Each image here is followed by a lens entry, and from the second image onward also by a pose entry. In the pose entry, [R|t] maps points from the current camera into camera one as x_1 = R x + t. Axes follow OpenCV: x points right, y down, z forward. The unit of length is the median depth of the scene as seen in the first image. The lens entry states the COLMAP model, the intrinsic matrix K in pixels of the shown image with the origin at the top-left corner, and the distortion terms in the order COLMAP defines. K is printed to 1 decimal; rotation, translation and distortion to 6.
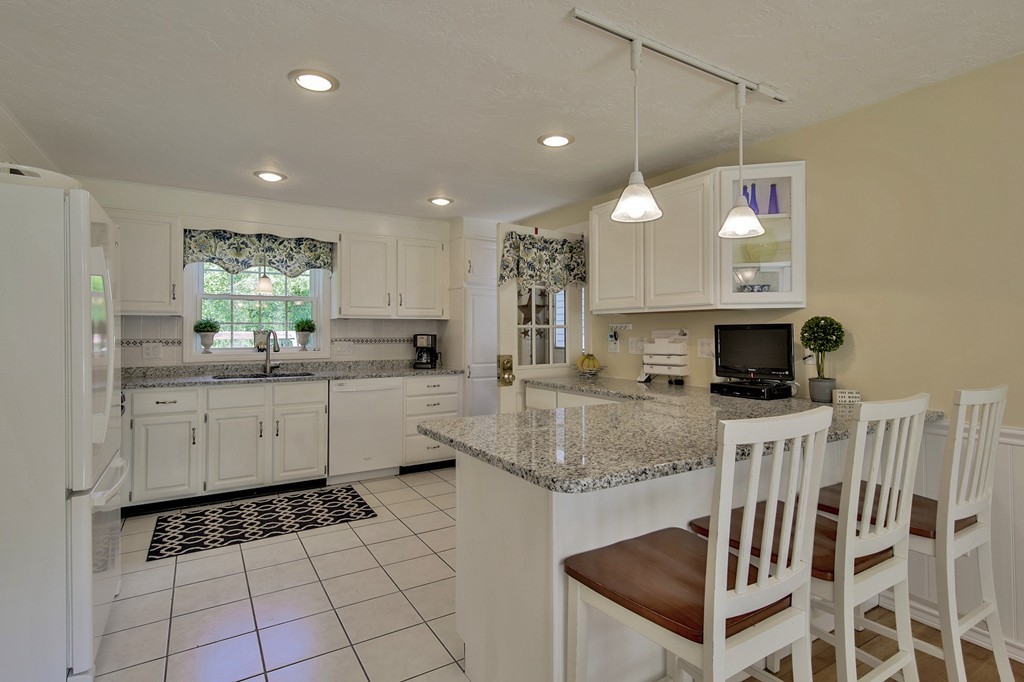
lens RADIAL K [[519.4, 0, 525.4], [0, 519.4, 325.1], [0, 0, 1]] dist [0.036342, -0.000034]
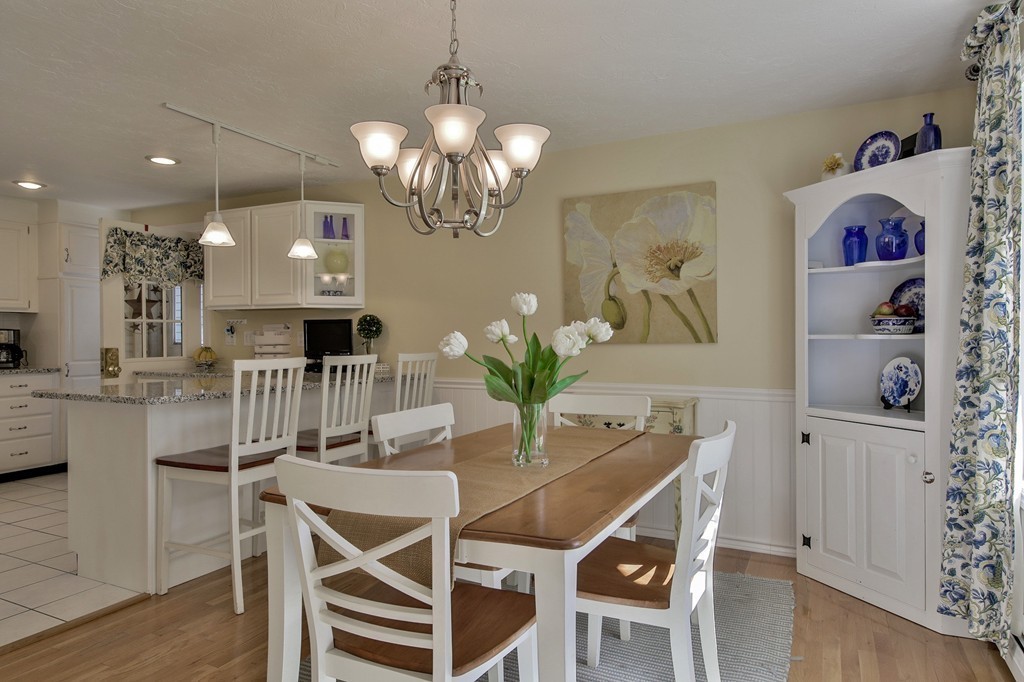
lens RADIAL K [[610.3, 0, 552.2], [0, 610.3, 342.5], [0, 0, 1]] dist [-0.006019, -0.003547]
pose [[0.847906, -0.007635, 0.530091, 0.059703], [-0.007484, 0.999624, 0.026369, 0.007939], [-0.530093, -0.026326, 0.847531, -0.433304]]
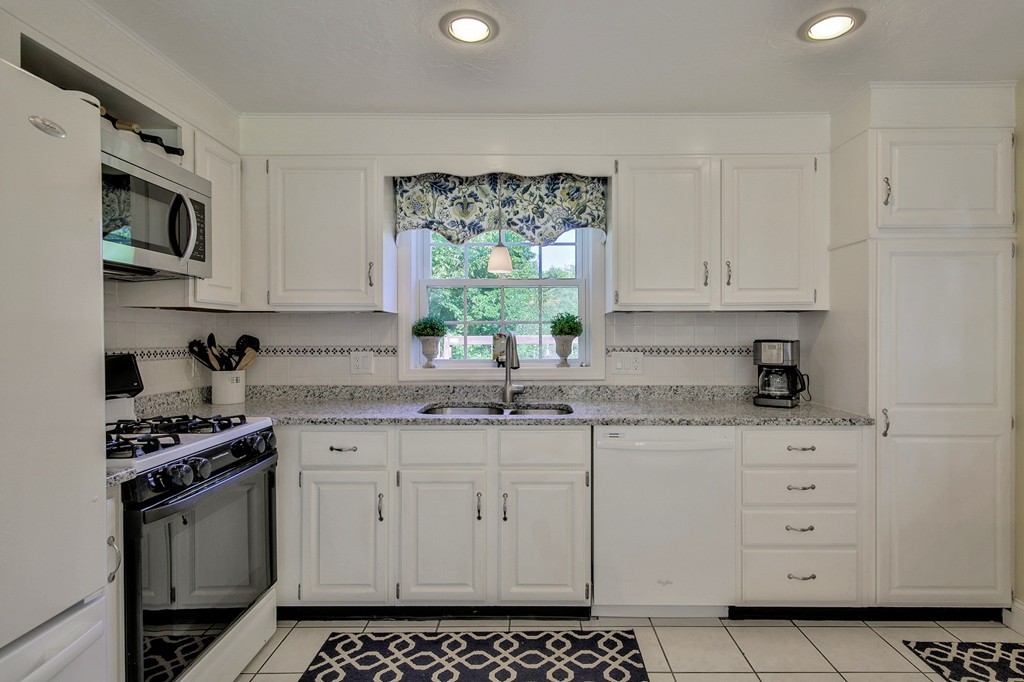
lens RADIAL K [[558.2, 0, 512.0], [0, 558.2, 341.0], [0, 0, 1]] dist [0.001366, -0.000013]
pose [[0.833160, 0.003324, -0.553023, -0.131402], [0.008961, 0.999769, 0.019511, 0.007188], [0.552960, -0.021211, 0.832938, 0.489920]]
